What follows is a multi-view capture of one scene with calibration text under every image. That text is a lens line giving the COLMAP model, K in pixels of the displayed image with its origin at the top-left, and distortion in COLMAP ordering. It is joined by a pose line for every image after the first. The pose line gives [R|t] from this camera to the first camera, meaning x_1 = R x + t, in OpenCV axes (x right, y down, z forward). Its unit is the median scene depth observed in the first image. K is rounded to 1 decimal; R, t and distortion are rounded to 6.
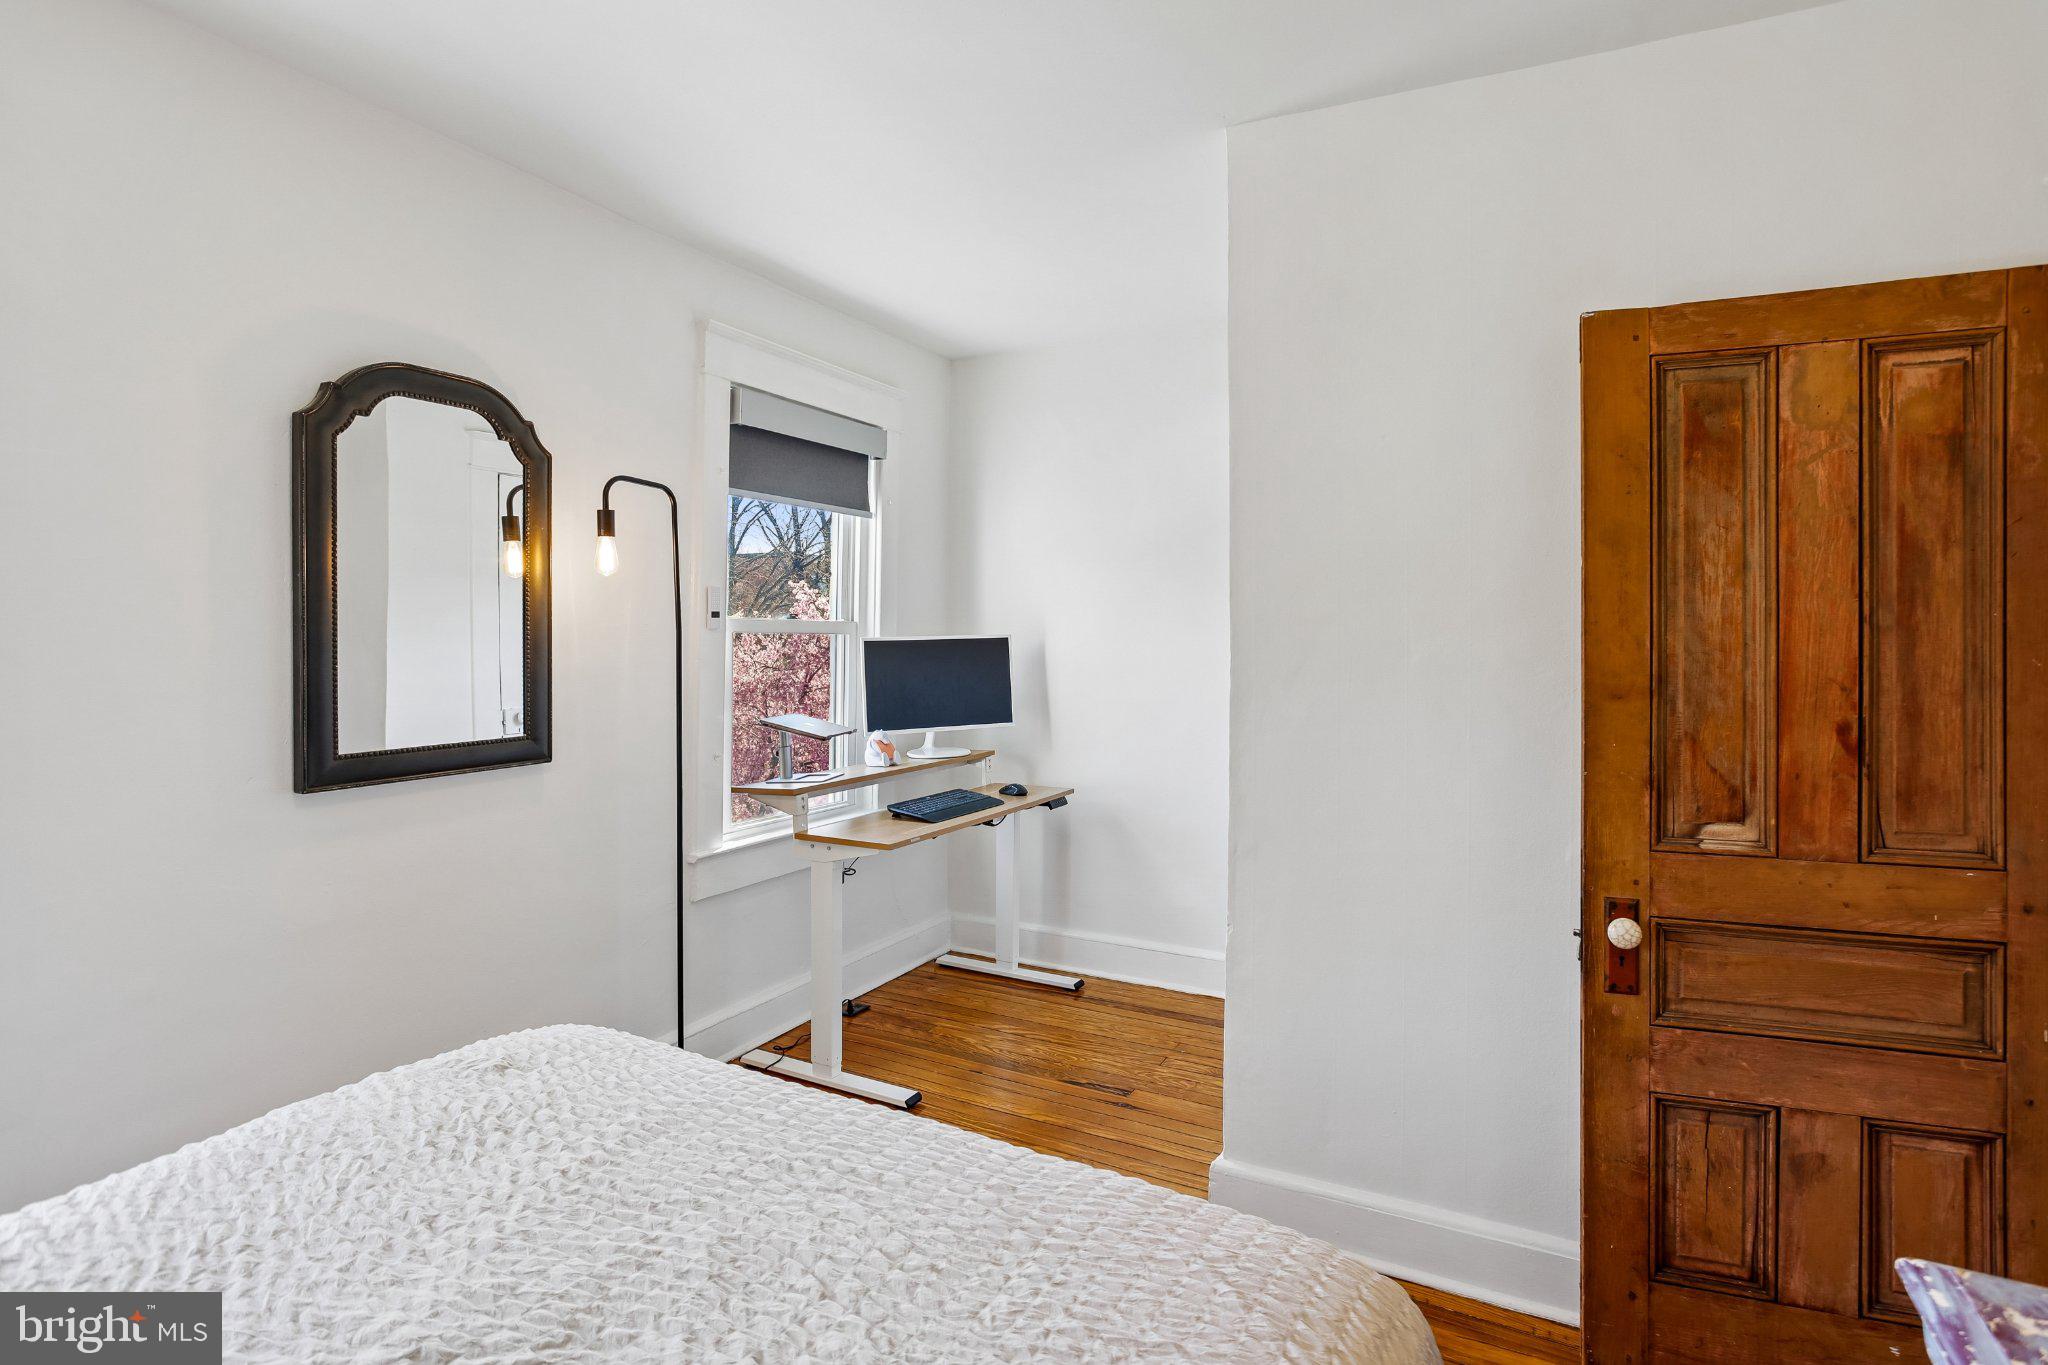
lens RADIAL K [[1008.5, 0, 1050.3], [0, 1008.5, 663.6], [0, 0, 1]] dist [-0.025063, 0.000556]
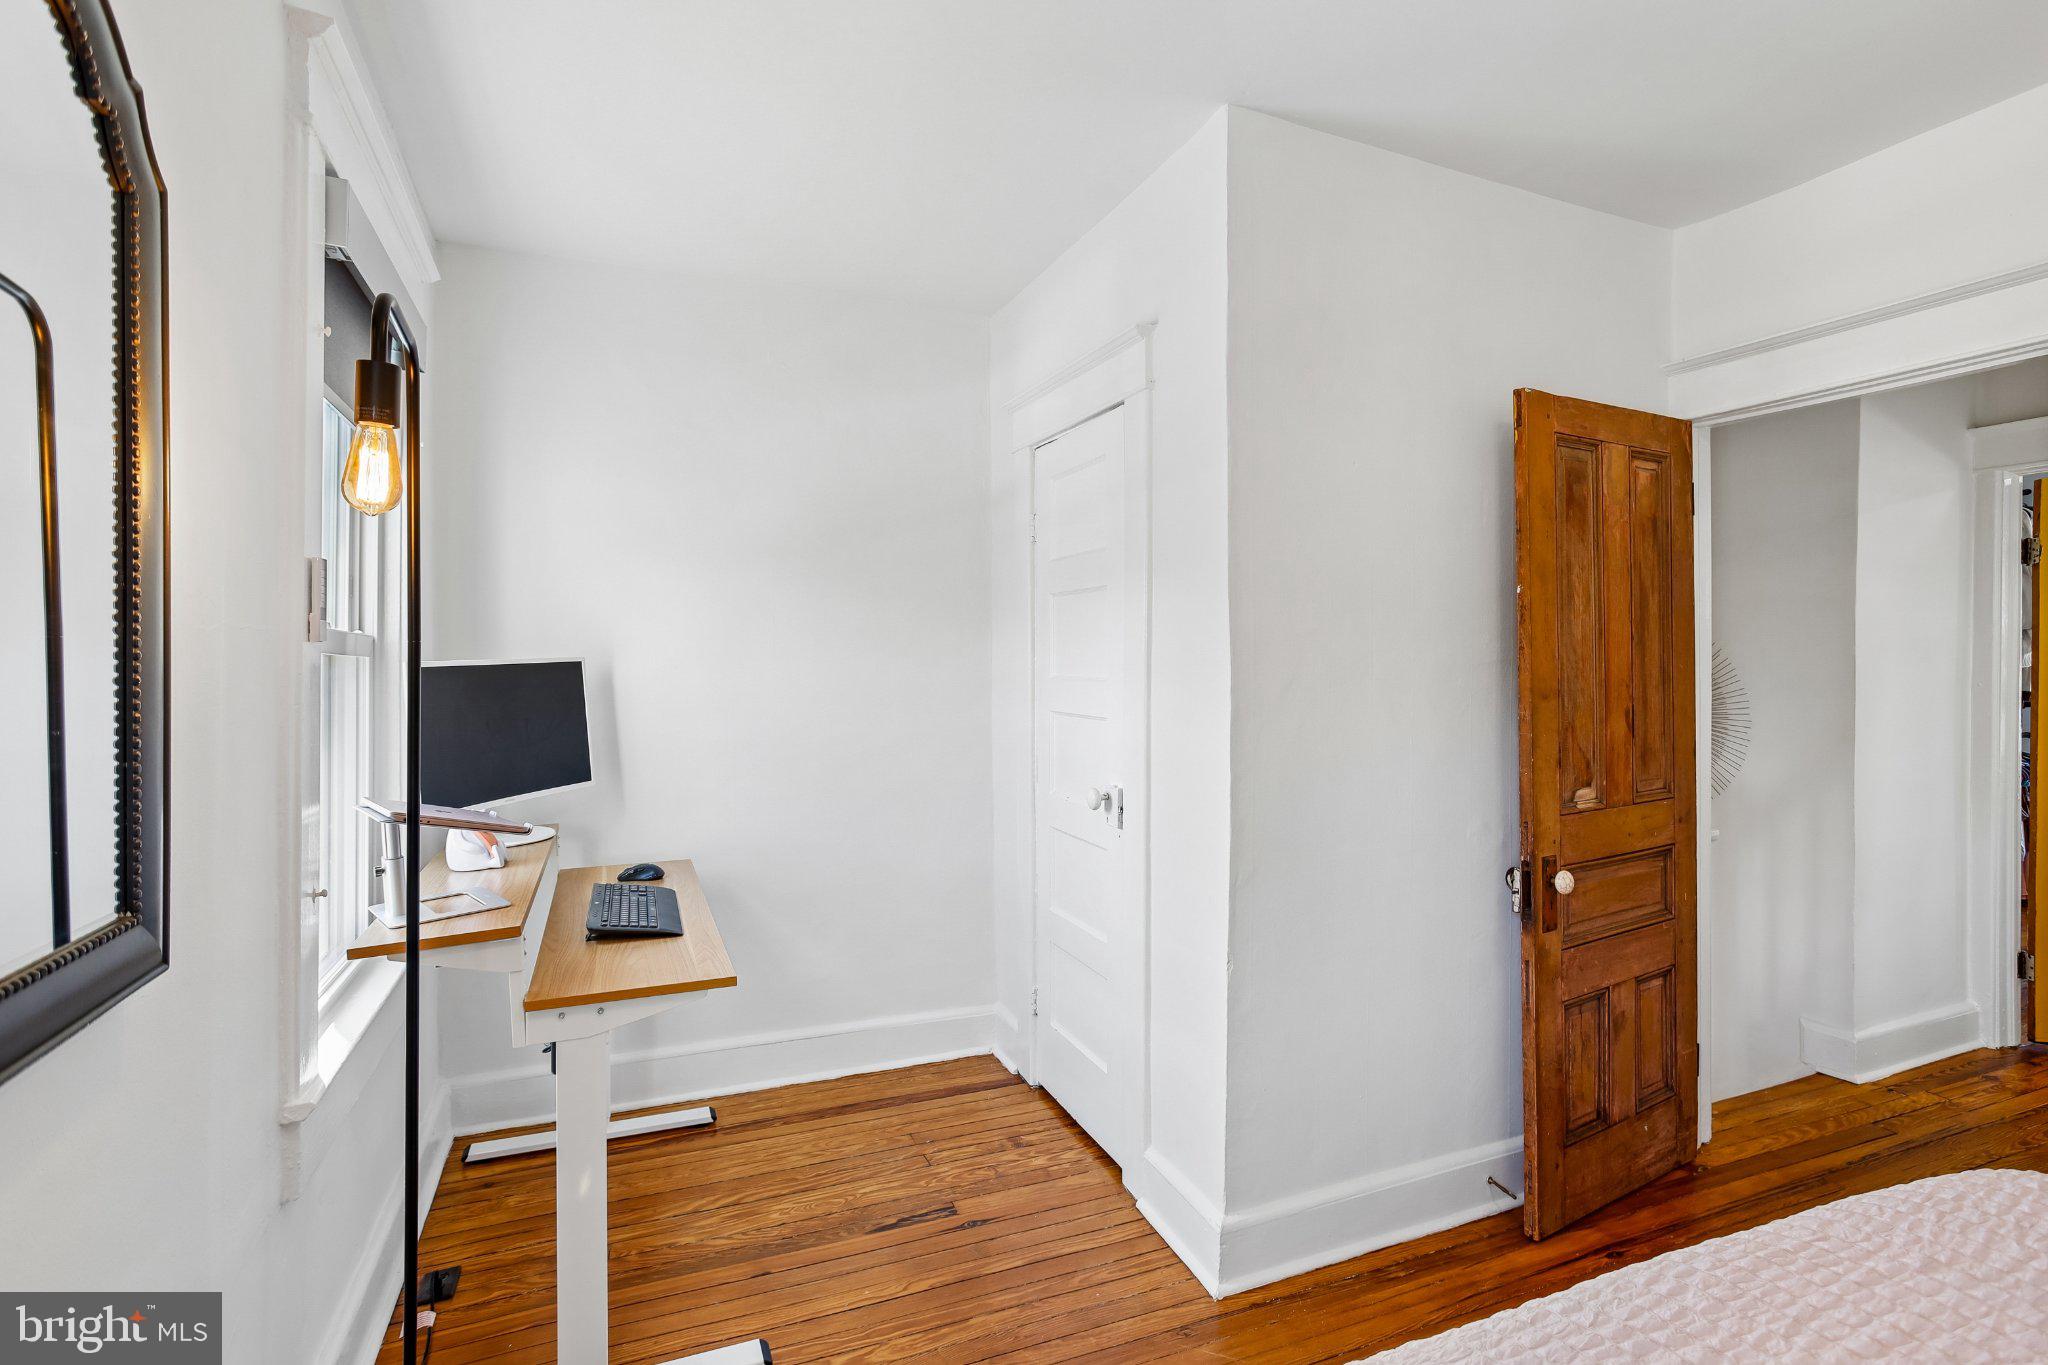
lens RADIAL K [[1008.5, 0, 1050.3], [0, 1008.5, 663.6], [0, 0, 1]] dist [-0.025063, 0.000556]
pose [[0.642993, -0.015250, 0.765720, -0.828384], [0.027481, 0.999617, -0.003168, -0.023999], [-0.765379, 0.023079, 0.643166, 0.676884]]
